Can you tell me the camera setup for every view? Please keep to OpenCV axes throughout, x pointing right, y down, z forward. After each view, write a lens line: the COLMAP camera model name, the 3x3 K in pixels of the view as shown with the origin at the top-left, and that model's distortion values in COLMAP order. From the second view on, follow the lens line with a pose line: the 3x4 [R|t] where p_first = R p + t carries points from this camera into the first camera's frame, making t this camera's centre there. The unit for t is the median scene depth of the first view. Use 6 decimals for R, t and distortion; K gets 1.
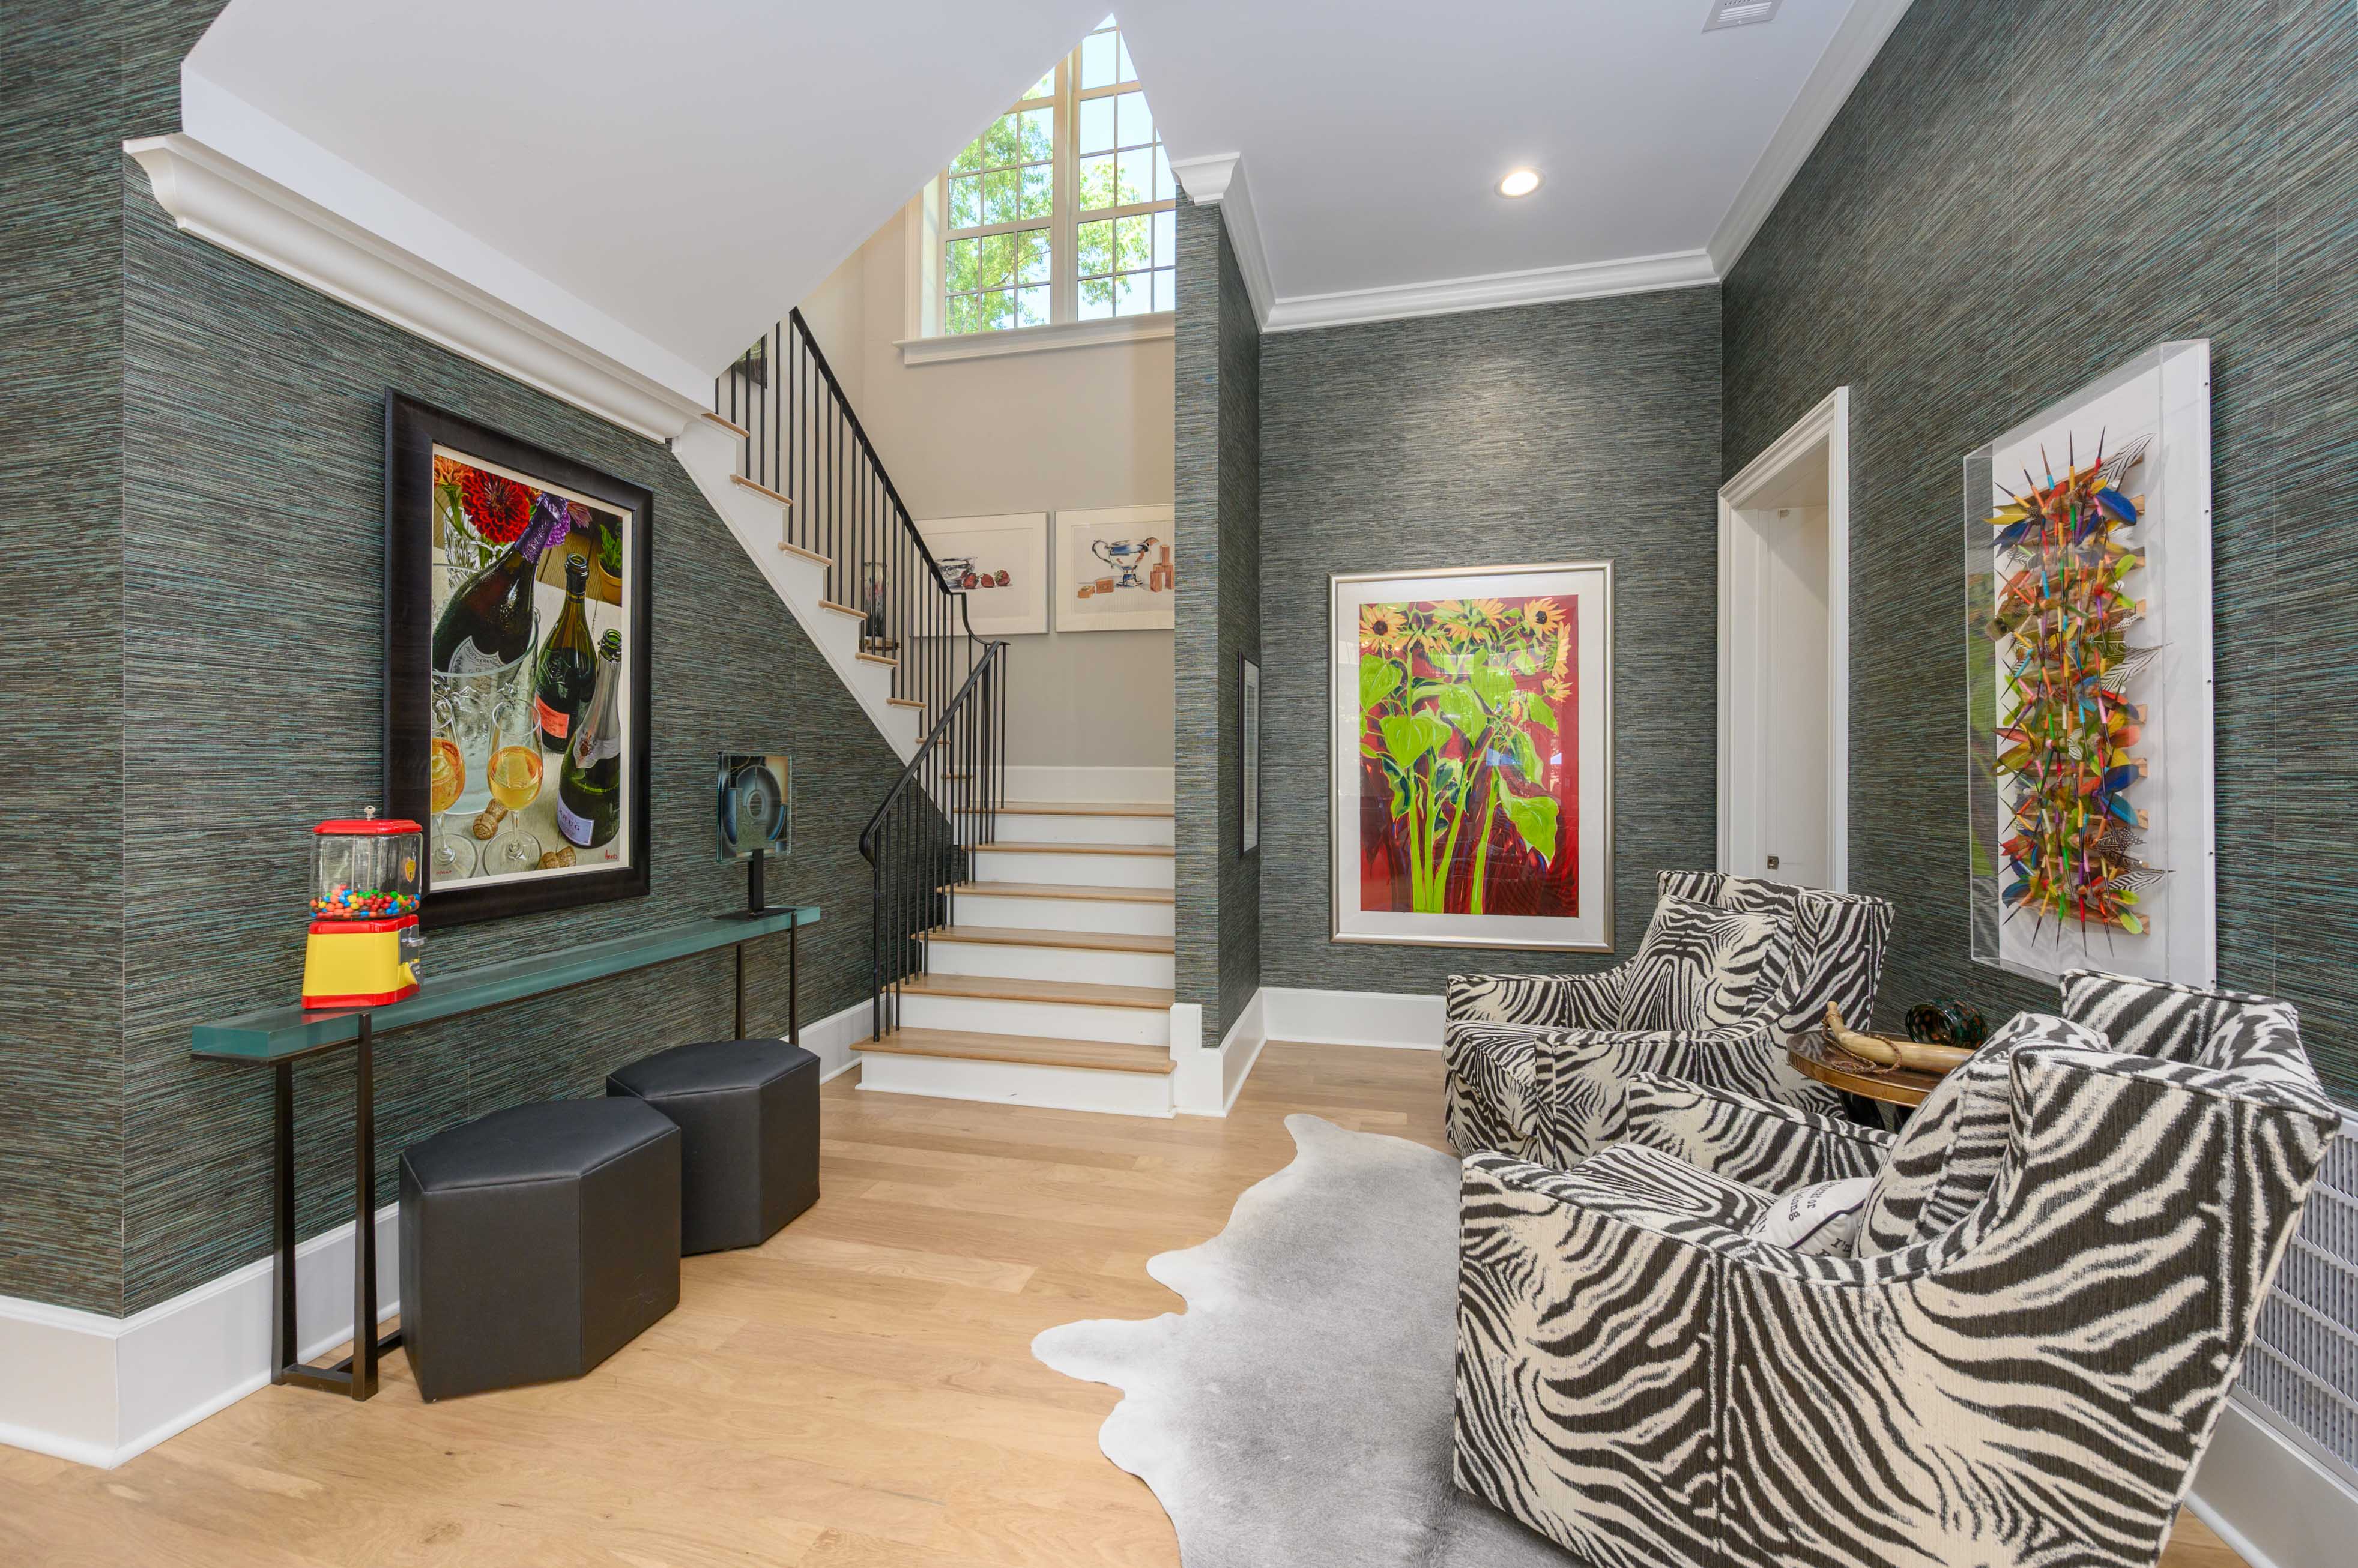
lens RADIAL K [[941.0, 0, 1193.5], [0, 941.0, 743.5], [0, 0, 1]] dist [-0.002668, 0.000381]
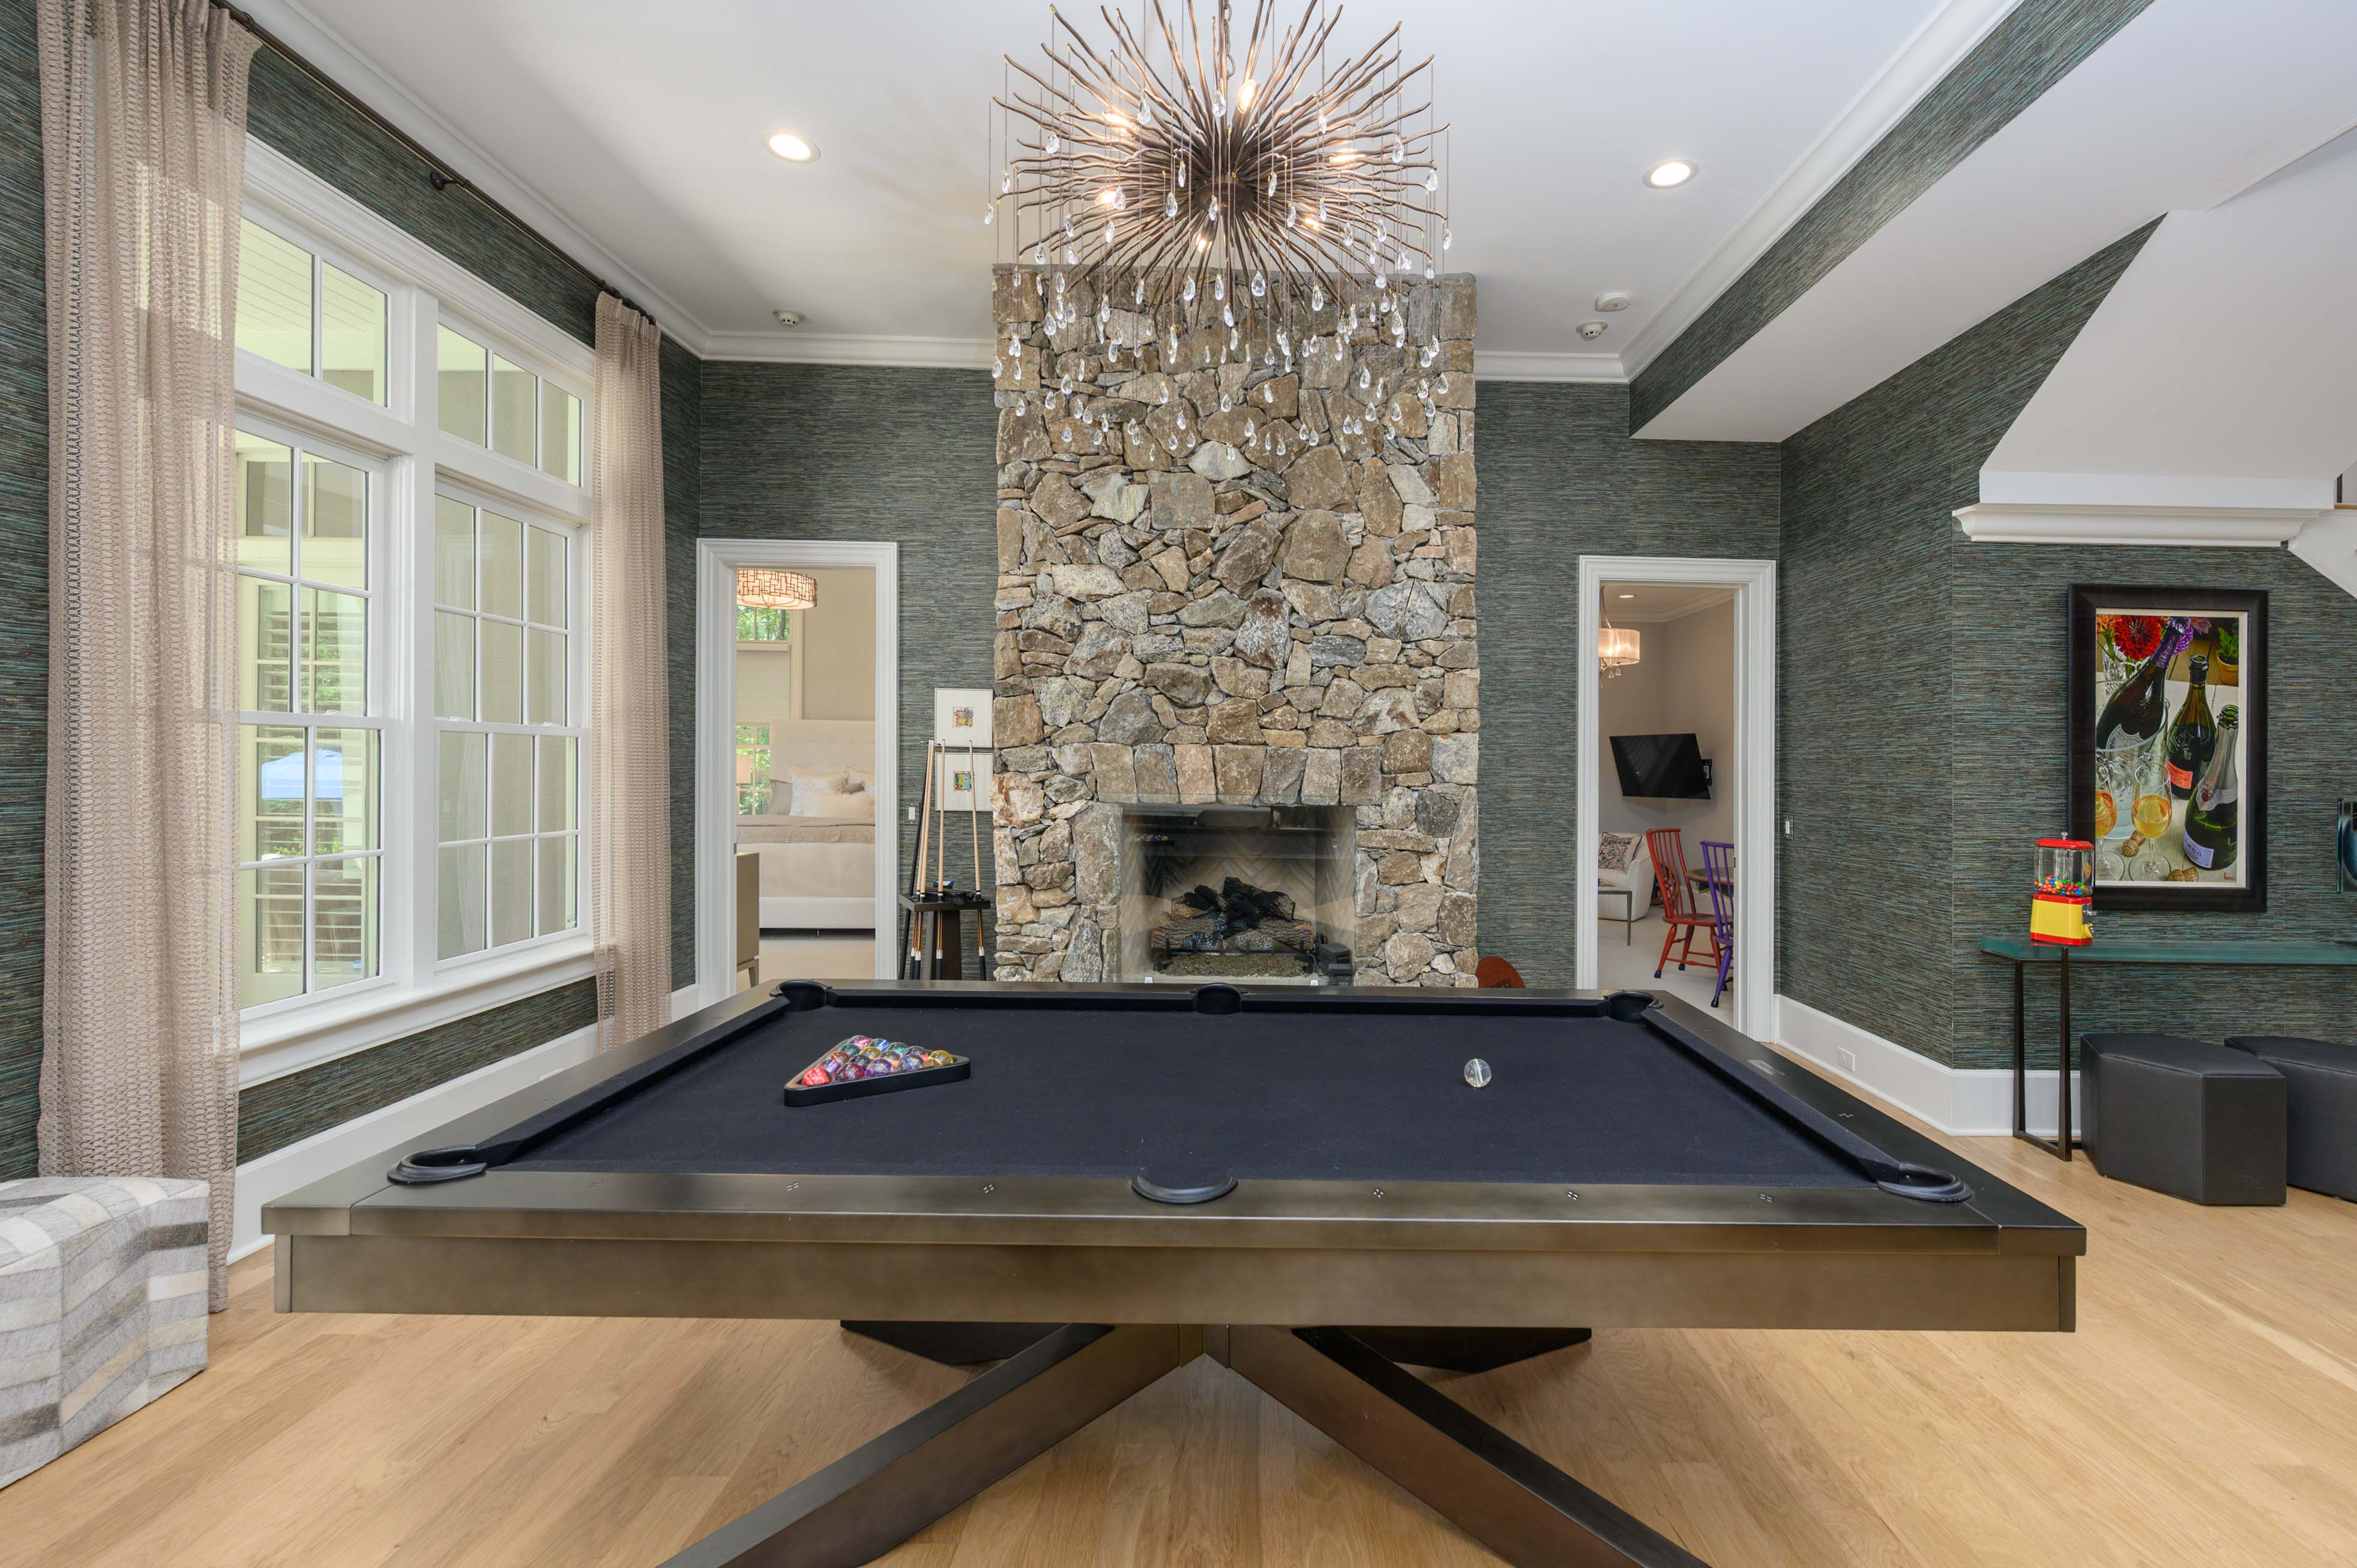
lens RADIAL K [[1095.0, 0, 1174.1], [0, 1095.0, 766.3], [0, 0, 1]] dist [-0.000794, 0.000120]
pose [[0.237526, 0.006917, -0.971357, 0.623845], [0.013465, 0.999855, 0.010412, -0.086757], [0.971288, -0.015552, 0.237398, -0.960954]]
